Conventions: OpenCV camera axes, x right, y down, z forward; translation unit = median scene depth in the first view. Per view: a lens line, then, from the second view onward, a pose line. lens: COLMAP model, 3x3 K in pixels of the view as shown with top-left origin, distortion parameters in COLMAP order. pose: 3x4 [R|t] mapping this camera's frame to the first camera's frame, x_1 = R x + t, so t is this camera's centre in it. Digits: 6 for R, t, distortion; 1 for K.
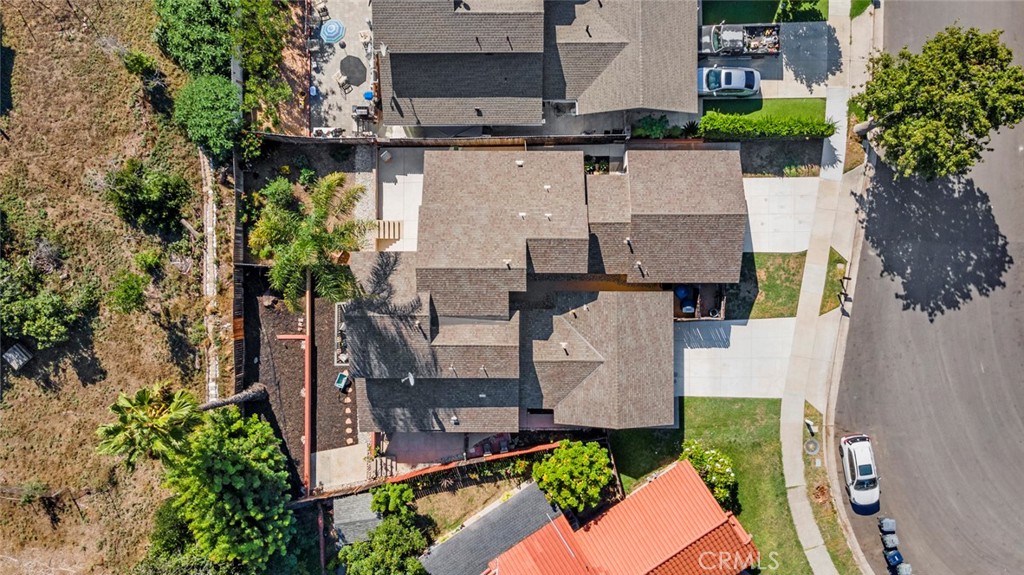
lens RADIAL K [[758.3, 0, 516.2], [0, 758.3, 287.0], [0, 0, 1]] dist [0.005225, -0.000742]
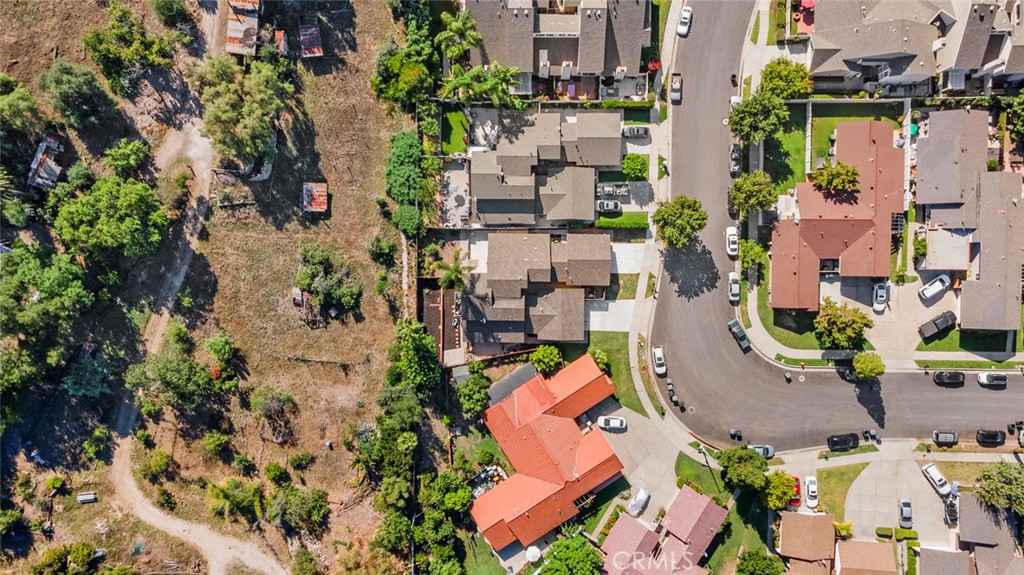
lens RADIAL K [[758.3, 0, 504.1], [0, 758.3, 285.0], [0, 0, 1]] dist [0.005225, -0.000742]
pose [[0.999792, 0.007571, -0.018950, -0.016825], [-0.007456, 0.999953, 0.006135, -0.020353], [0.018995, -0.005992, 0.999802, -1.572180]]
